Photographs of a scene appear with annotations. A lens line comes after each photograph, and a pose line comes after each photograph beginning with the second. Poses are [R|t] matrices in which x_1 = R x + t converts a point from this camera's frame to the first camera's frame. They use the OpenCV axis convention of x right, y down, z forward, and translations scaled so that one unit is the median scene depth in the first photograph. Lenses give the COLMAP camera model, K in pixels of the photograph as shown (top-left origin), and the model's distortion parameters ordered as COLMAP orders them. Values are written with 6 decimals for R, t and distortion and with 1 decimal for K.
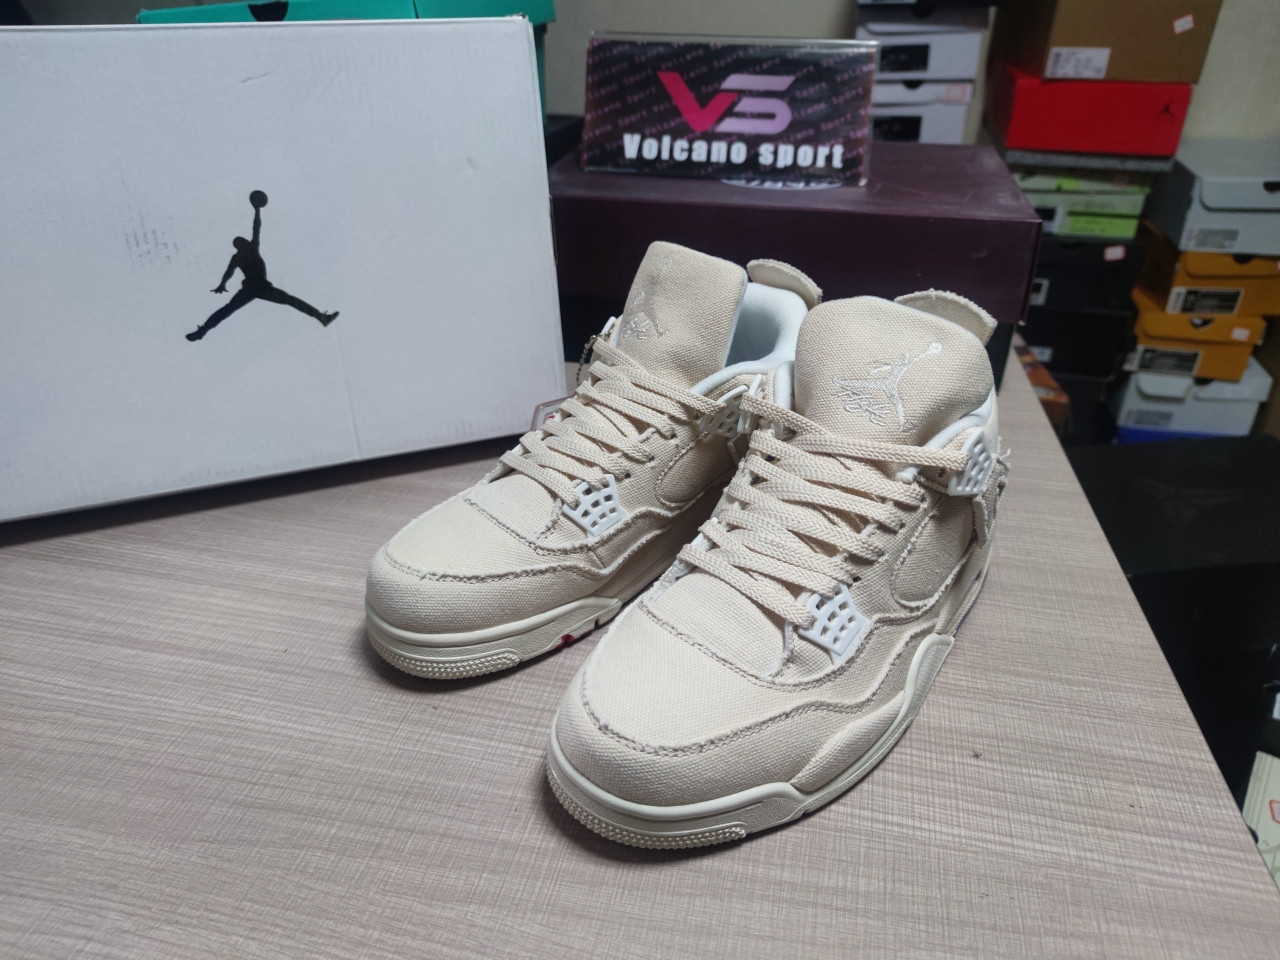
lens RADIAL K [[972.8, 0, 640.0], [0, 972.8, 480.0], [0, 0, 1]] dist [0.031061, -0.046687]
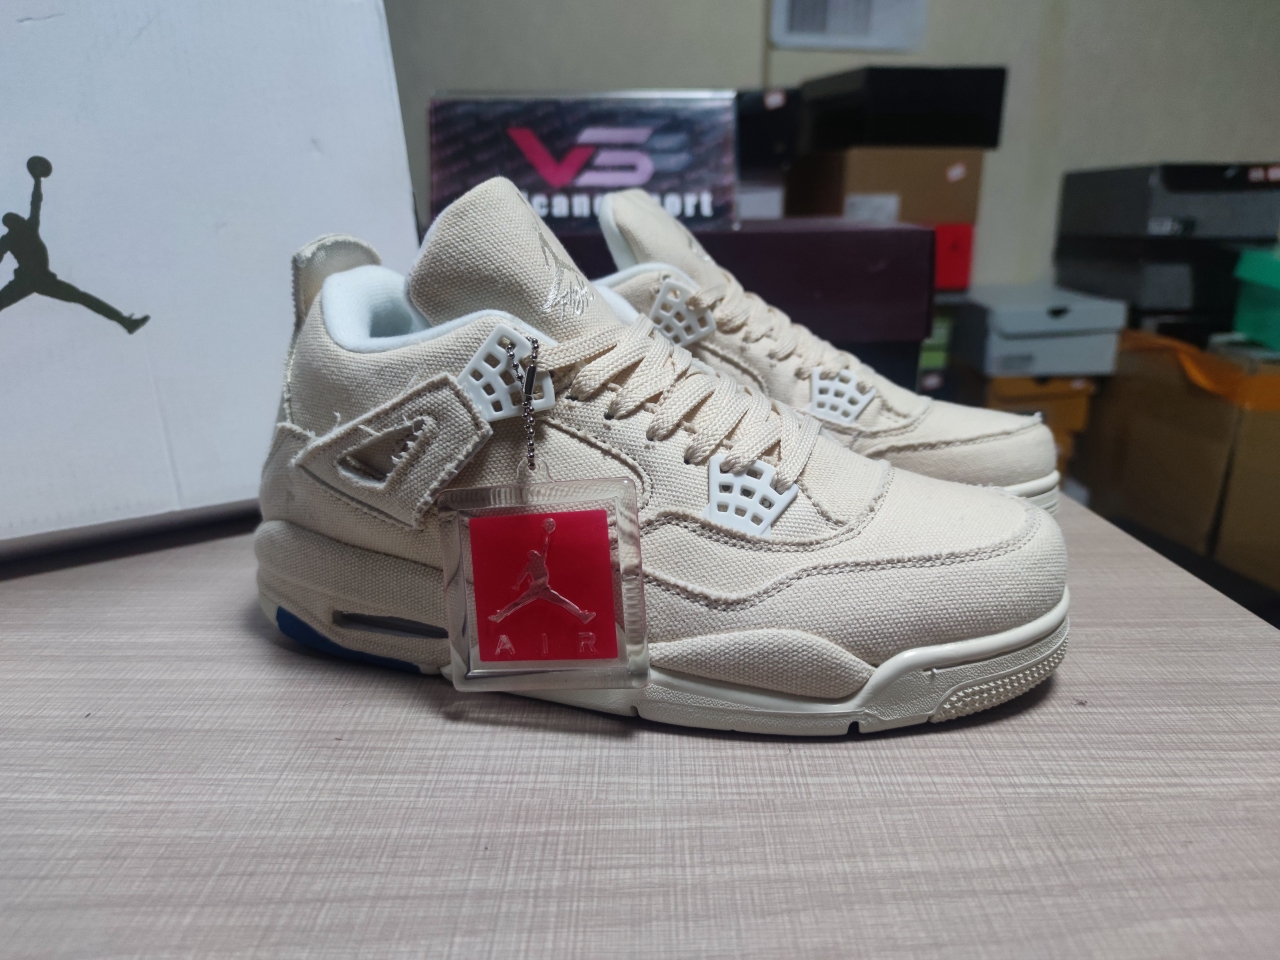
lens RADIAL K [[975.8, 0, 635.2], [0, 975.8, 495.7], [0, 0, 1]] dist [0.026844, -0.046461]
pose [[0.978268, -0.080093, 0.191250, -0.124337], [0.119843, 0.971118, -0.206319, 0.235399], [-0.169202, 0.224756, 0.959612, 0.285543]]
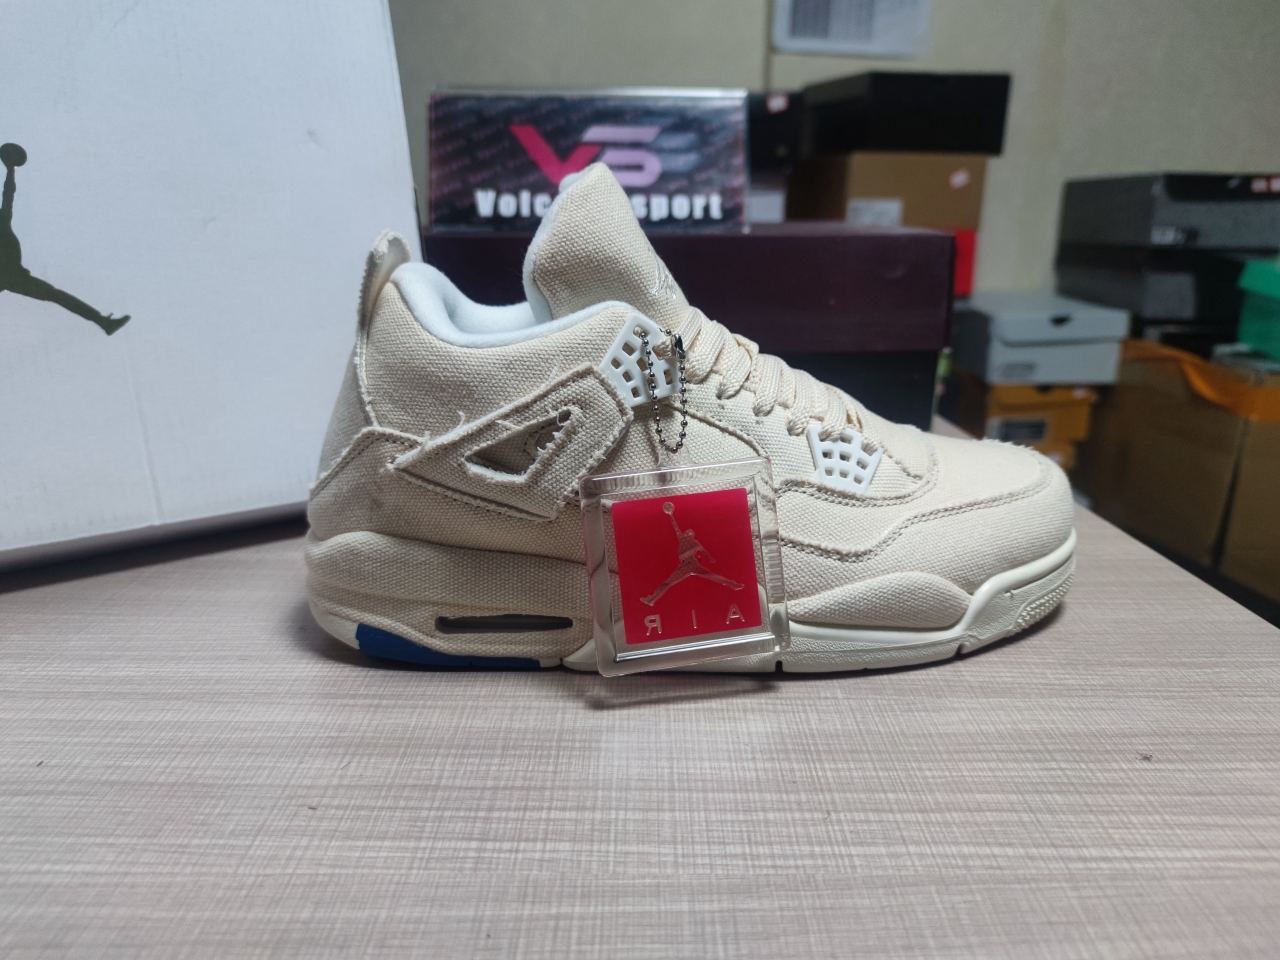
lens RADIAL K [[972.8, 0, 640.0], [0, 972.8, 480.0], [0, 0, 1]] dist [0.031061, -0.046687]
pose [[0.976372, -0.066855, 0.205496, -0.128159], [0.112899, 0.968653, -0.221280, 0.200132], [-0.184261, 0.239251, 0.953313, 0.355352]]
